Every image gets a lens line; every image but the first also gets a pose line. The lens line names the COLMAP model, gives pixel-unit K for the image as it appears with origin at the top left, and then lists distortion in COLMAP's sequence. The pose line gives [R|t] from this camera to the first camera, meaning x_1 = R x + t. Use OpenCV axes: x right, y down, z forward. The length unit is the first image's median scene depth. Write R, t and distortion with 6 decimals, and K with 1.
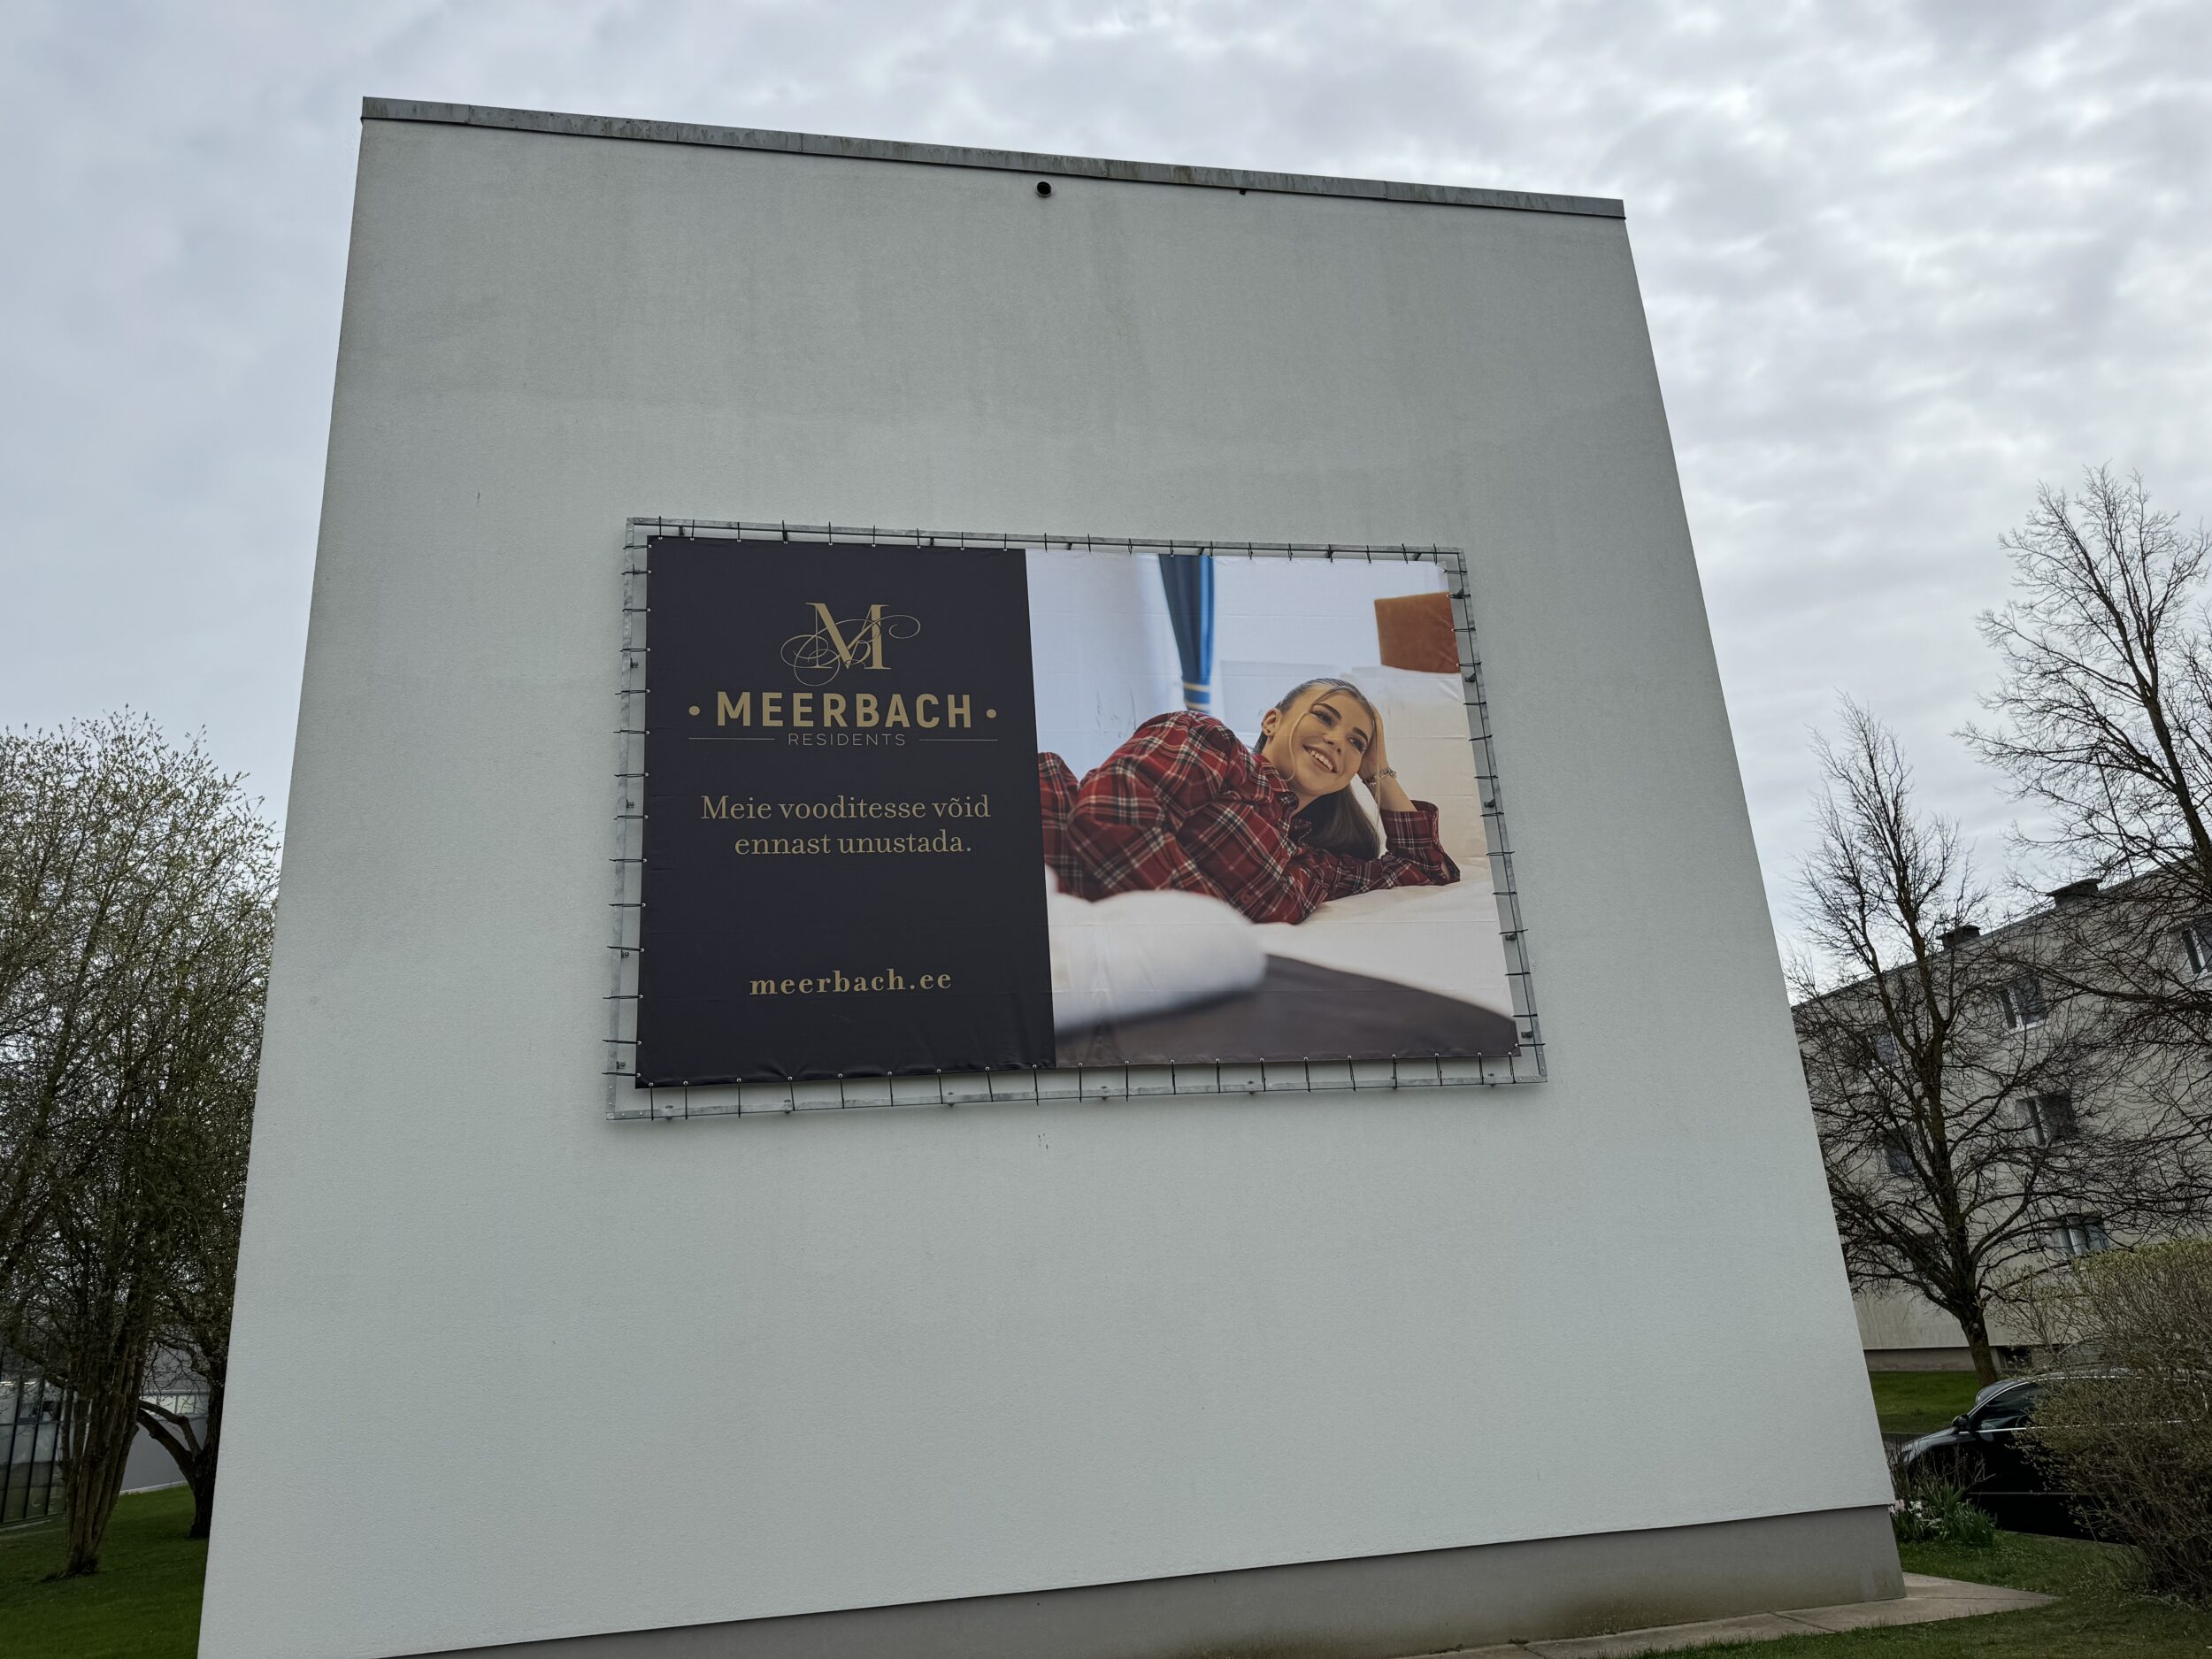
lens RADIAL K [[1614.0, 0, 1146.7], [0, 1614.0, 805.0], [0, 0, 1]] dist [0.071640, -0.024923]
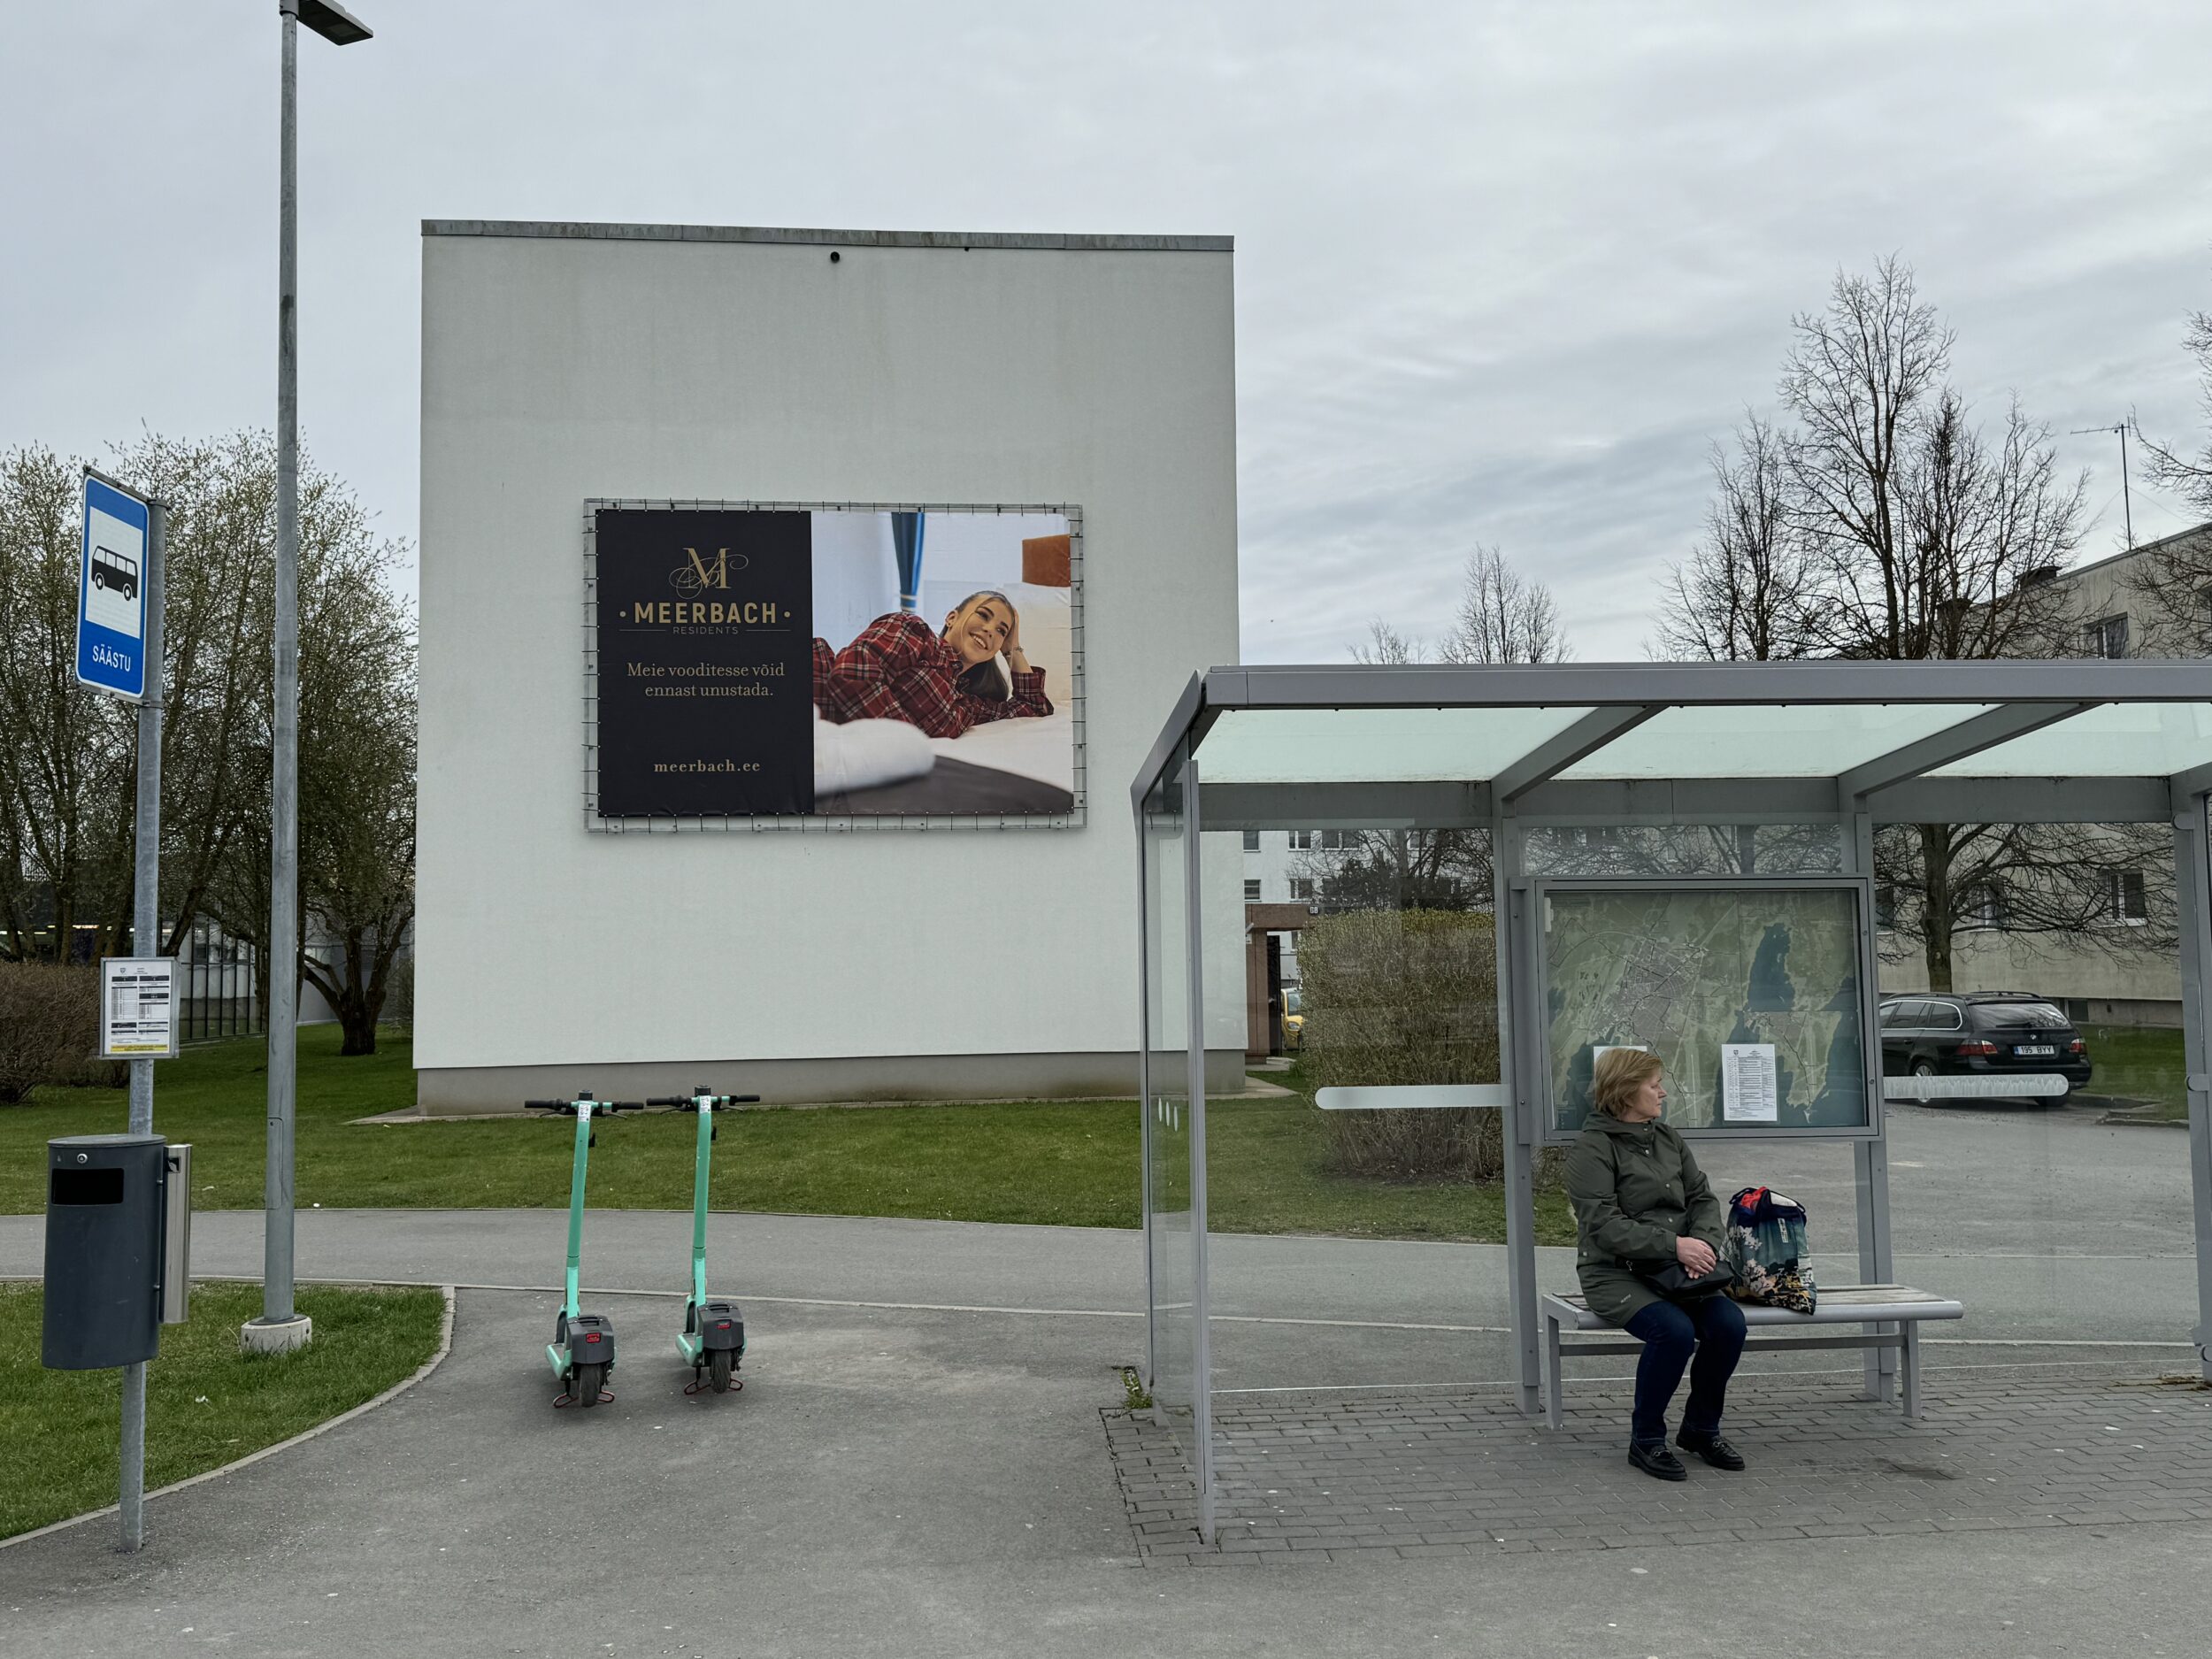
lens RADIAL K [[1923.4, 0, 1105.3], [0, 1923.4, 832.6], [0, 0, 1]] dist [0.102882, -0.011216]
pose [[0.993532, 0.045822, -0.103896, 0.481468], [-0.017860, 0.966637, 0.255526, -0.372077], [0.112139, -0.252017, 0.961204, -1.062490]]
